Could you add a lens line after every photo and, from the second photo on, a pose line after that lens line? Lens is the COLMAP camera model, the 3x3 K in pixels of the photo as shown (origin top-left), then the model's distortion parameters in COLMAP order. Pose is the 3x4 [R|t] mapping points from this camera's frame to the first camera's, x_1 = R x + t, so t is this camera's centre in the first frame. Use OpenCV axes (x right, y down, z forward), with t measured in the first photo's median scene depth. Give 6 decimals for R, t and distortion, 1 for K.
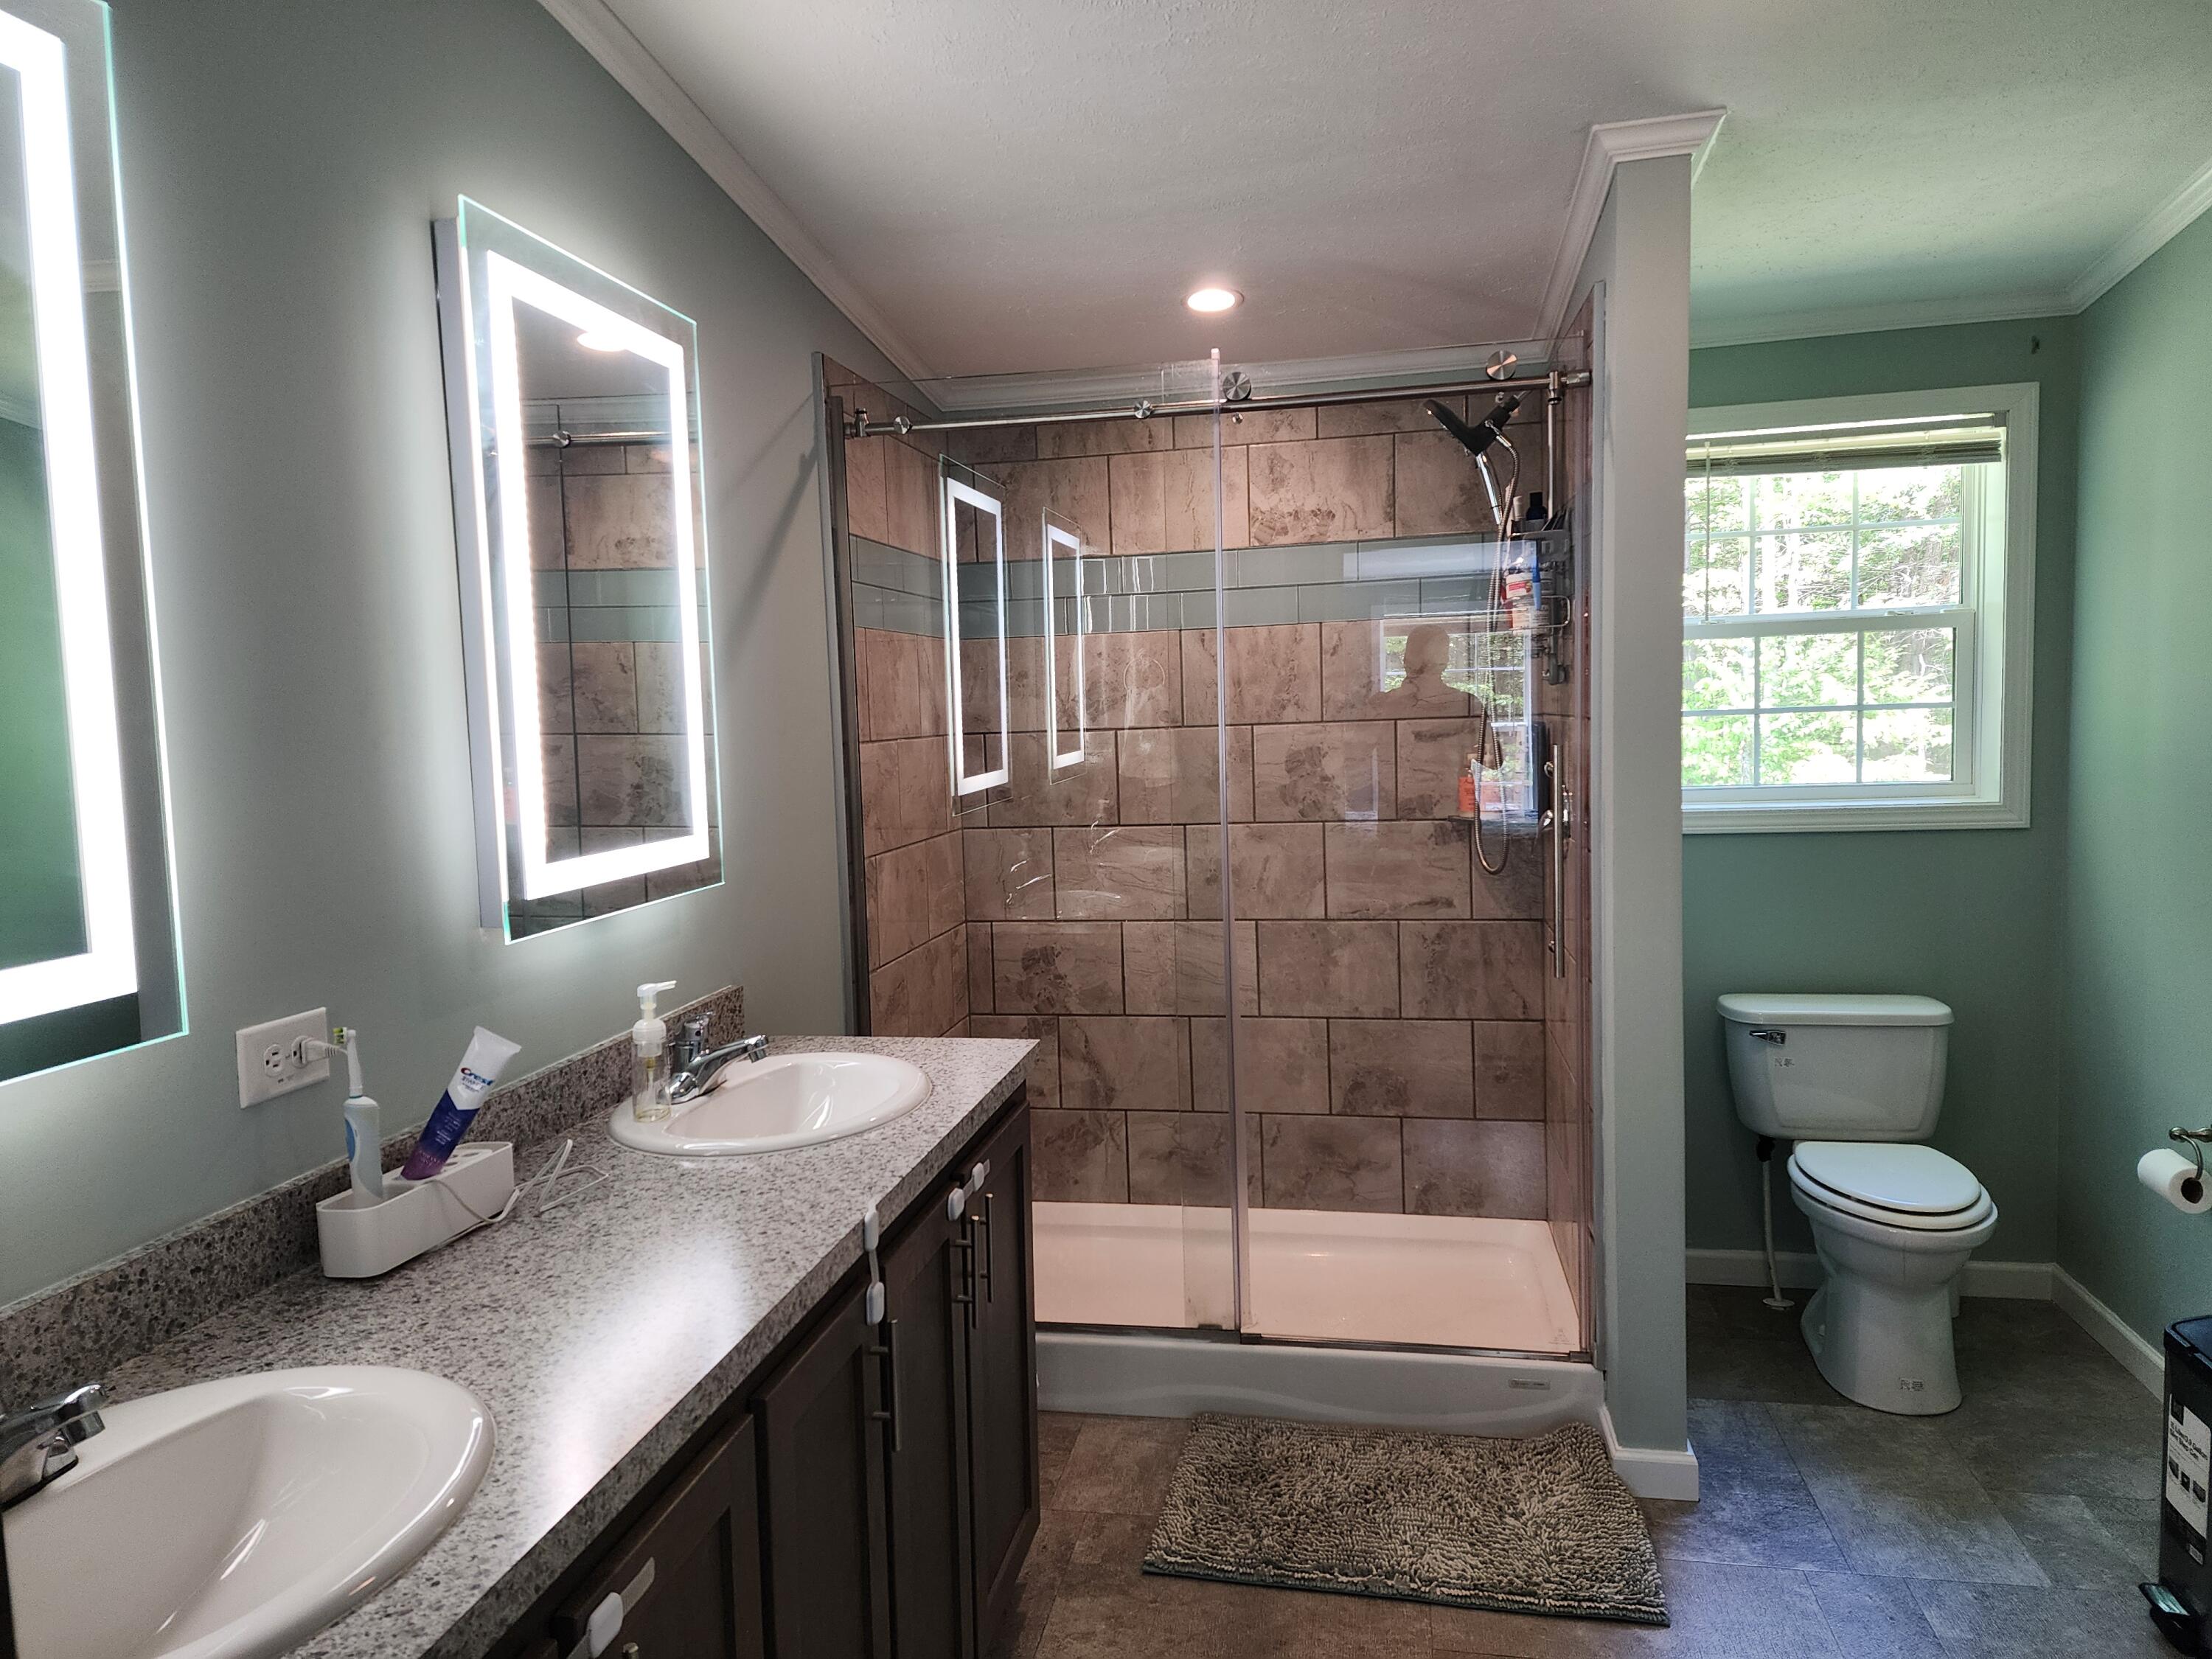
lens RADIAL K [[1481.9, 0, 1107.7], [0, 1481.9, 820.3], [0, 0, 1]] dist [0.088783, -0.079924]
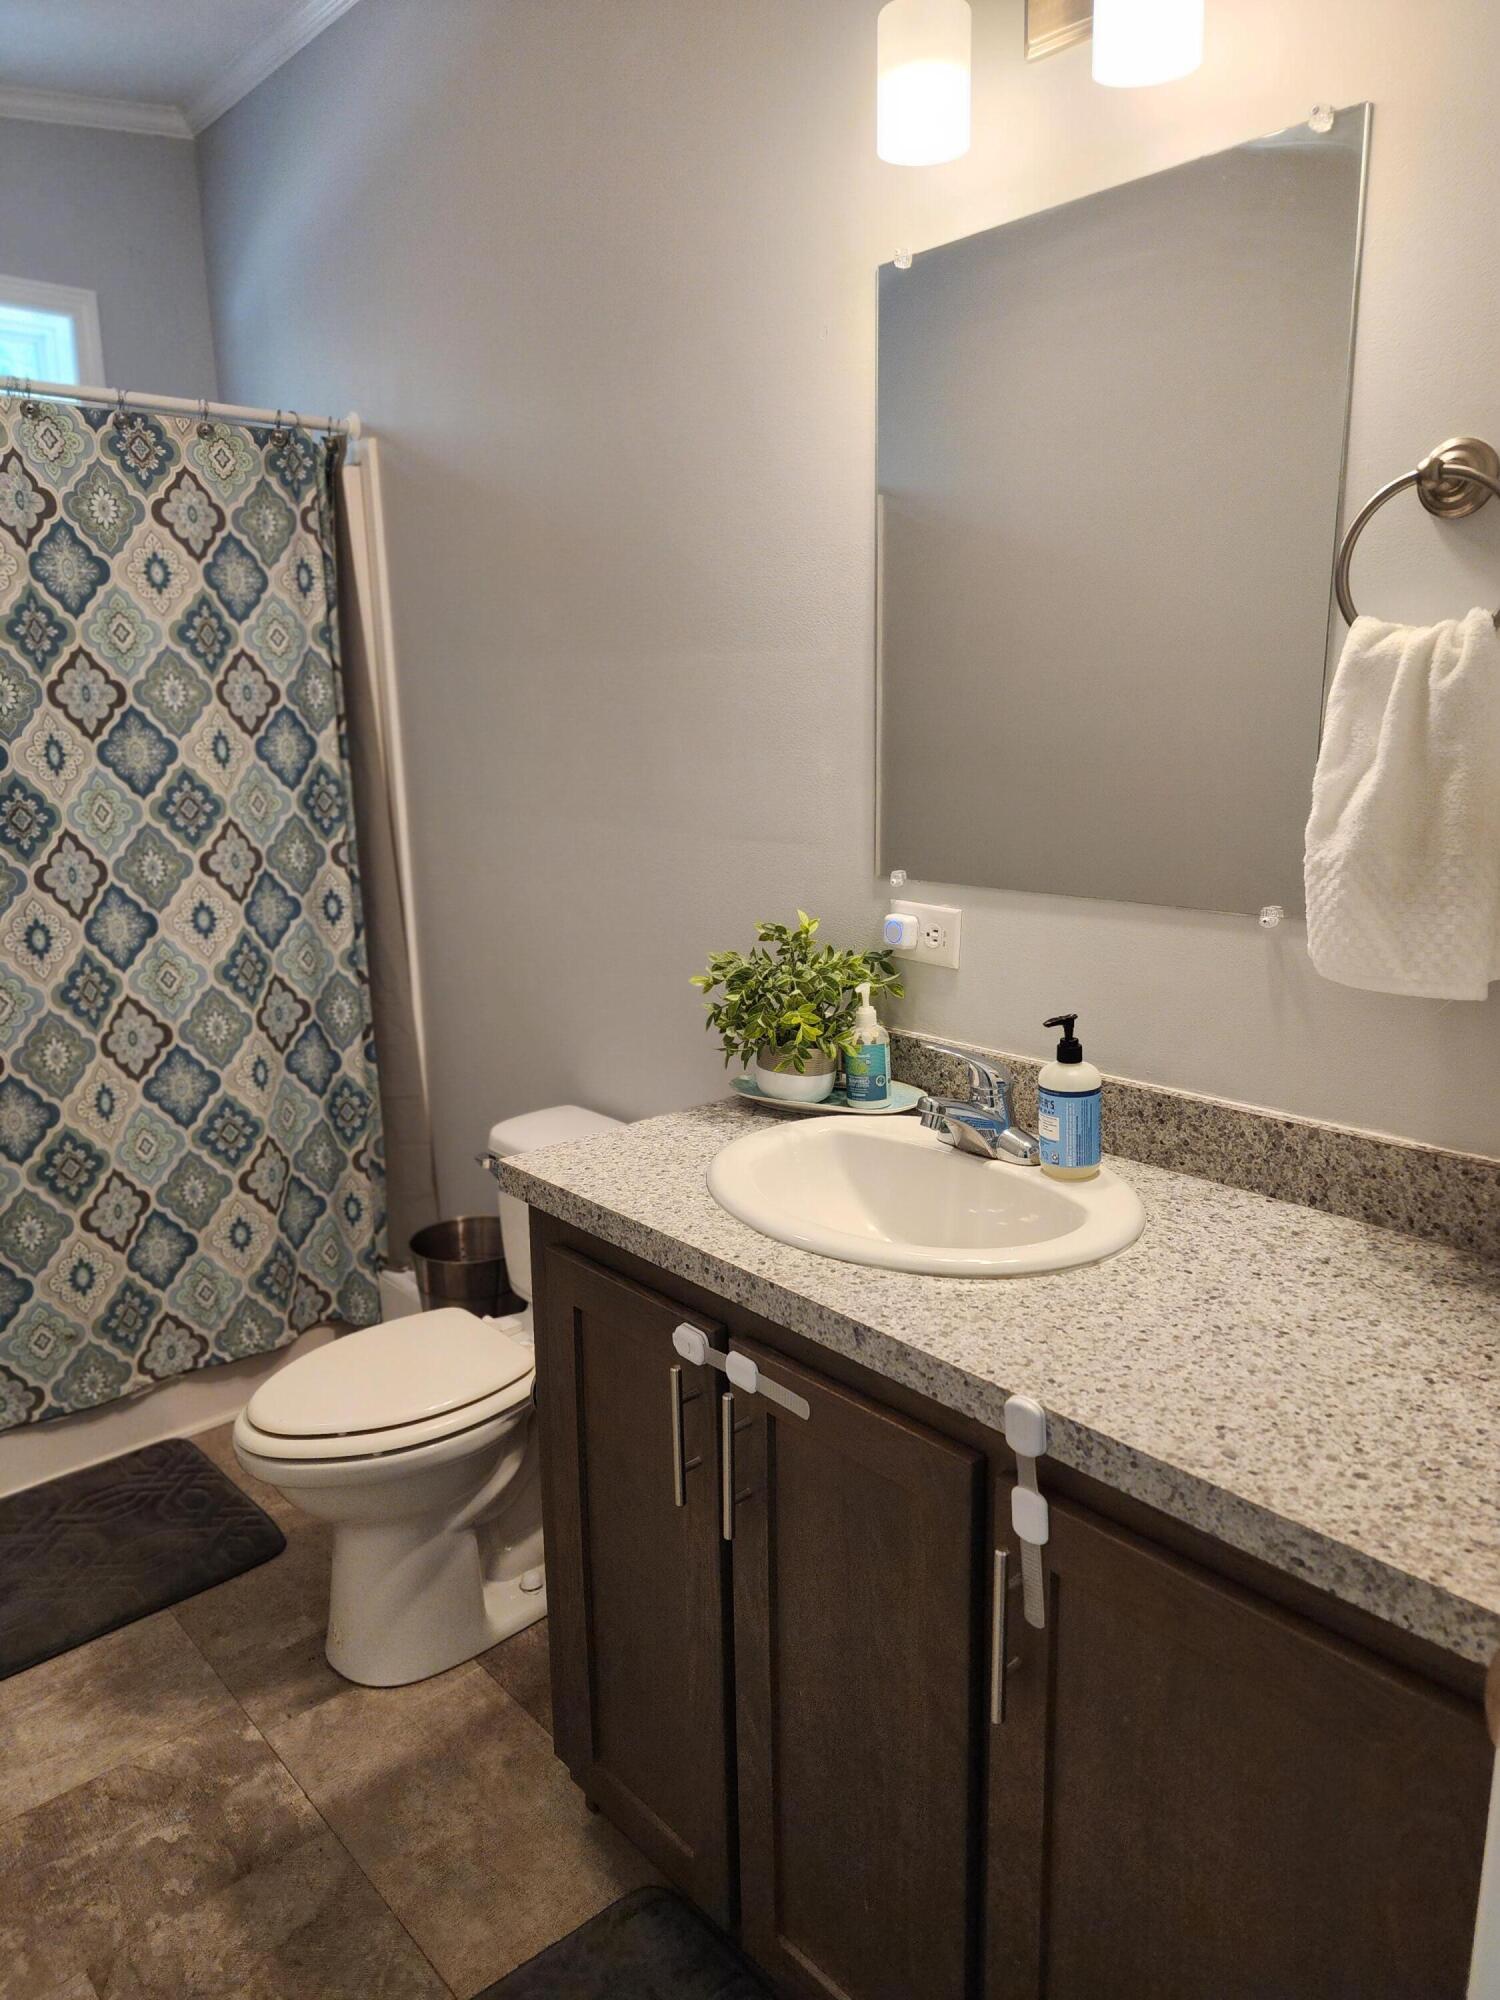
lens RADIAL K [[1339.8, 0, 747.2], [0, 1339.8, 1005.0], [0, 0, 1]] dist [0.088783, -0.079924]
pose [[-0.595725, 0.211928, -0.774725, 0.311765], [-0.030401, 0.957921, 0.285418, -0.069083], [0.802613, 0.193583, -0.564214, 1.012337]]
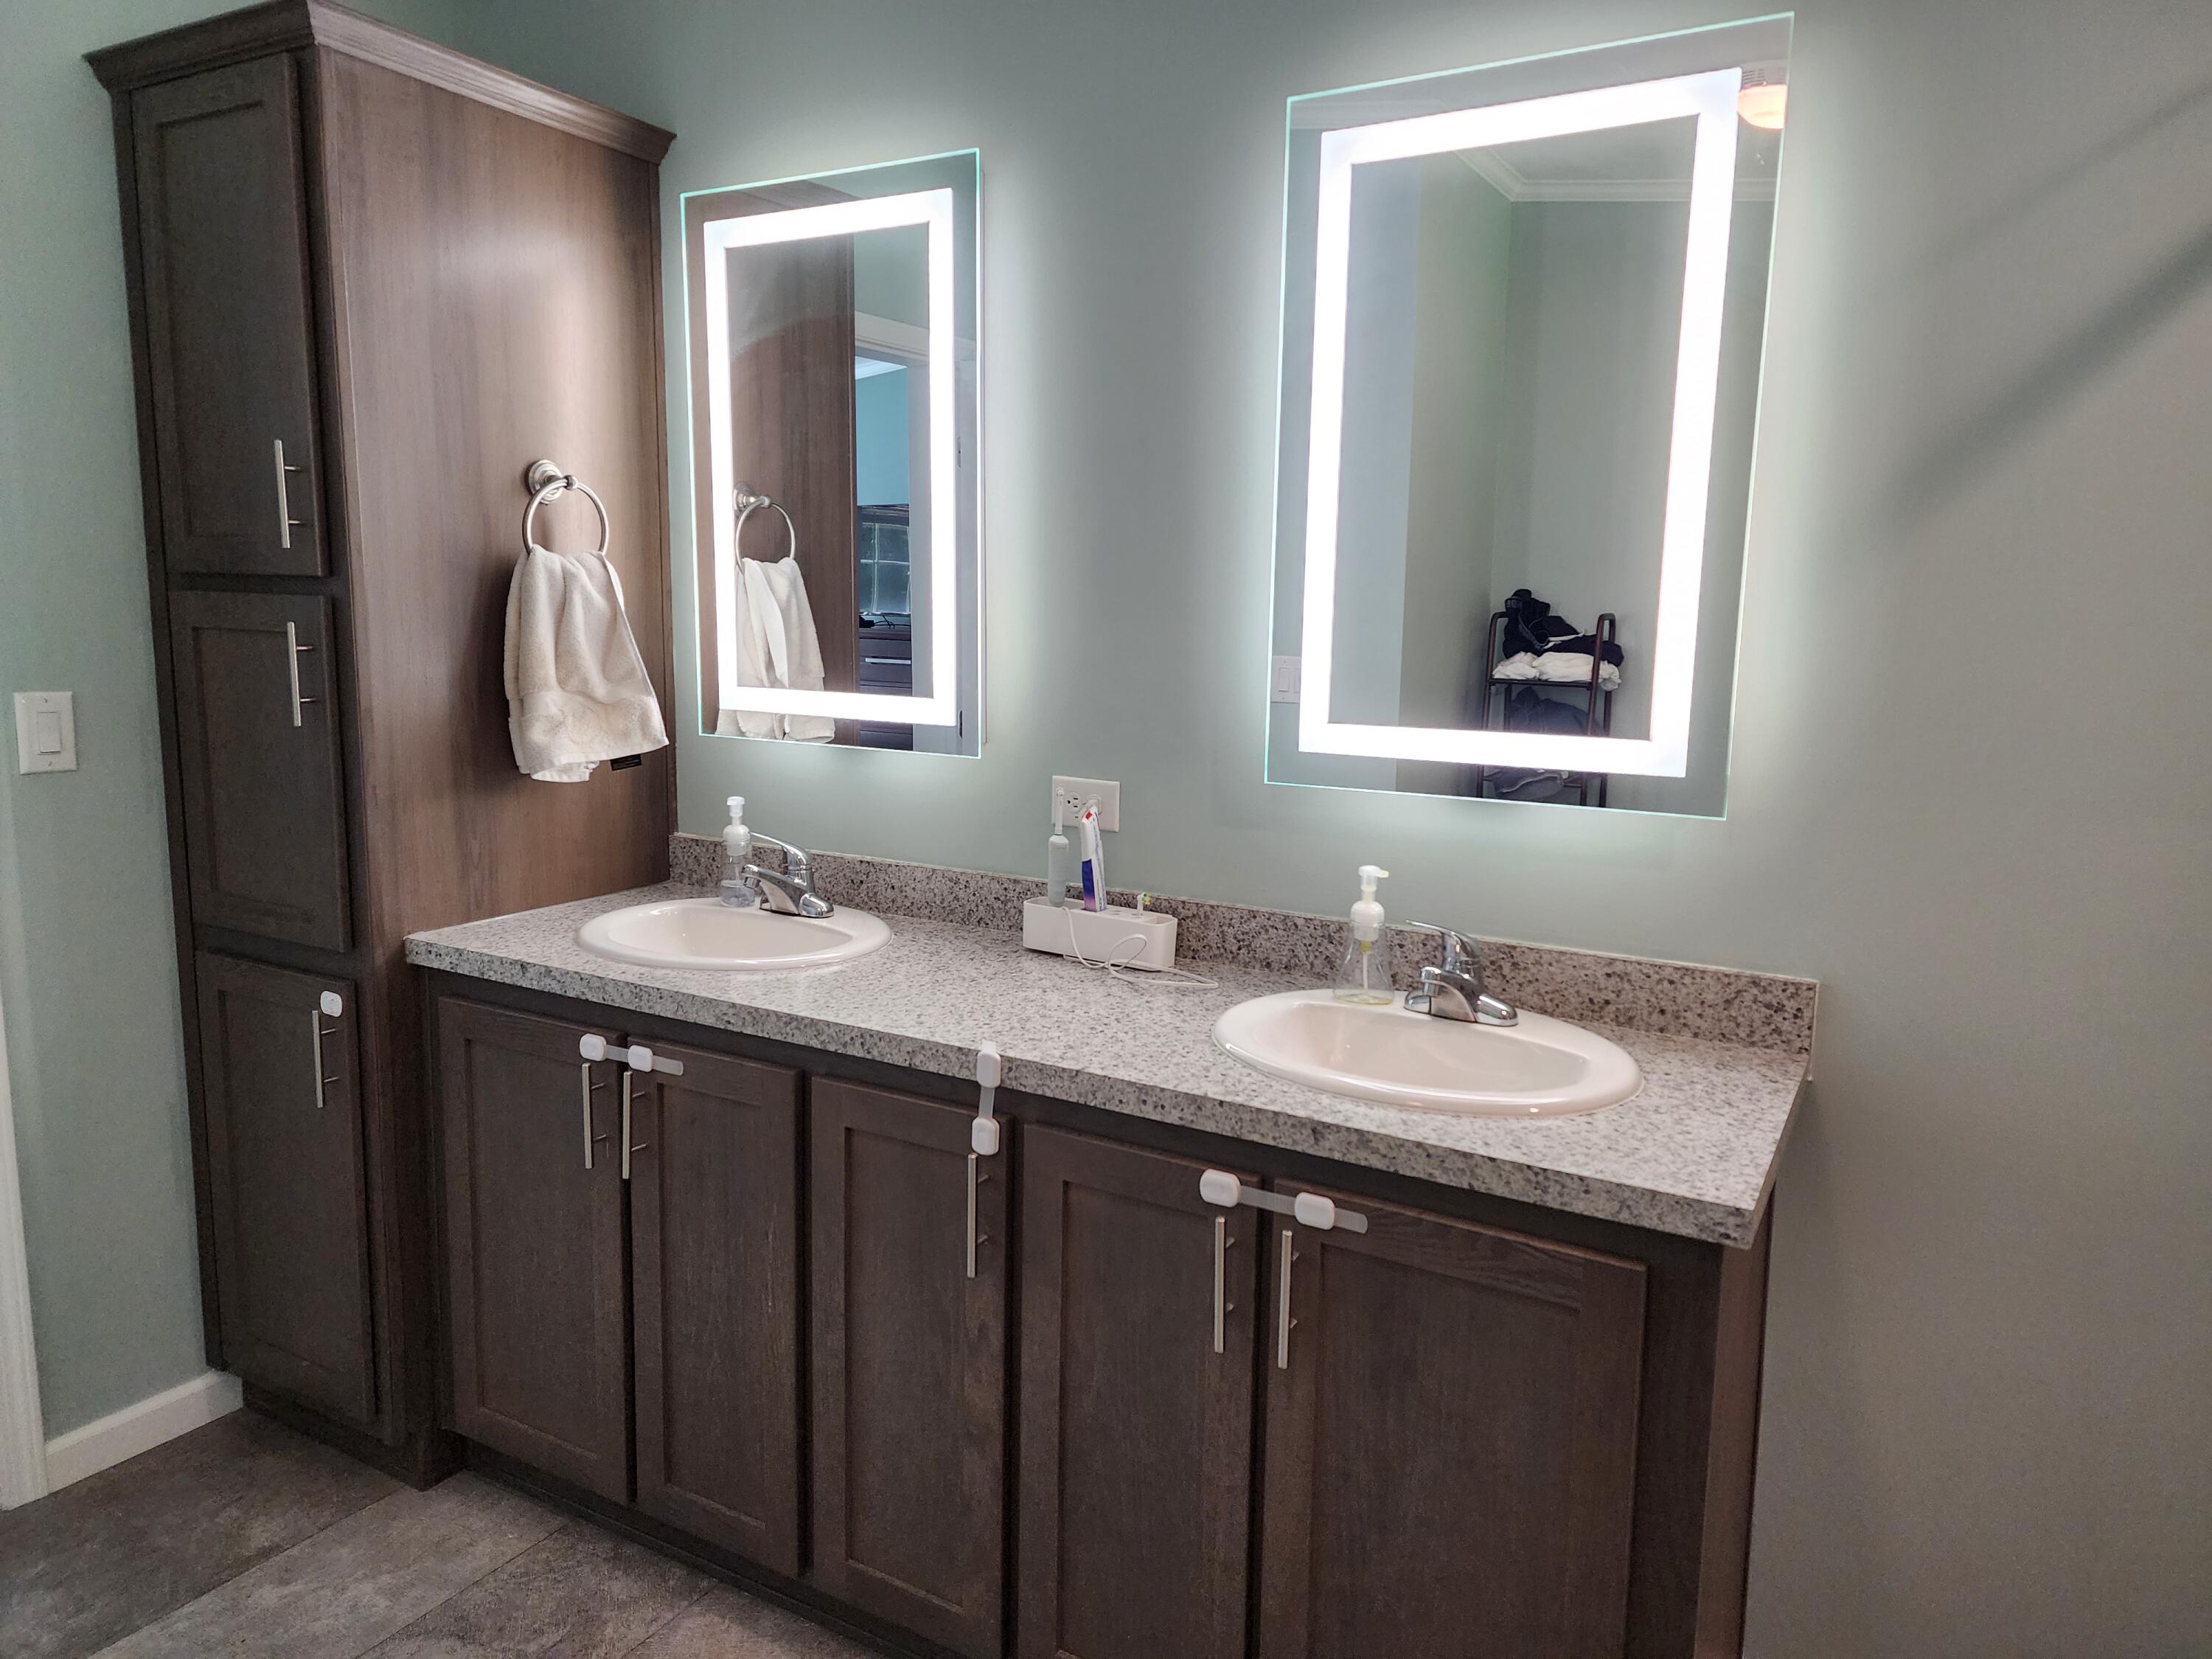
lens RADIAL K [[1481.9, 0, 1107.7], [0, 1481.9, 820.3], [0, 0, 1]] dist [0.088783, -0.079924]
pose [[-0.341348, 0.163900, -0.925537, 0.745427], [-0.079039, 0.976187, 0.202020, -0.117198], [0.936608, 0.142113, -0.320265, 1.352201]]
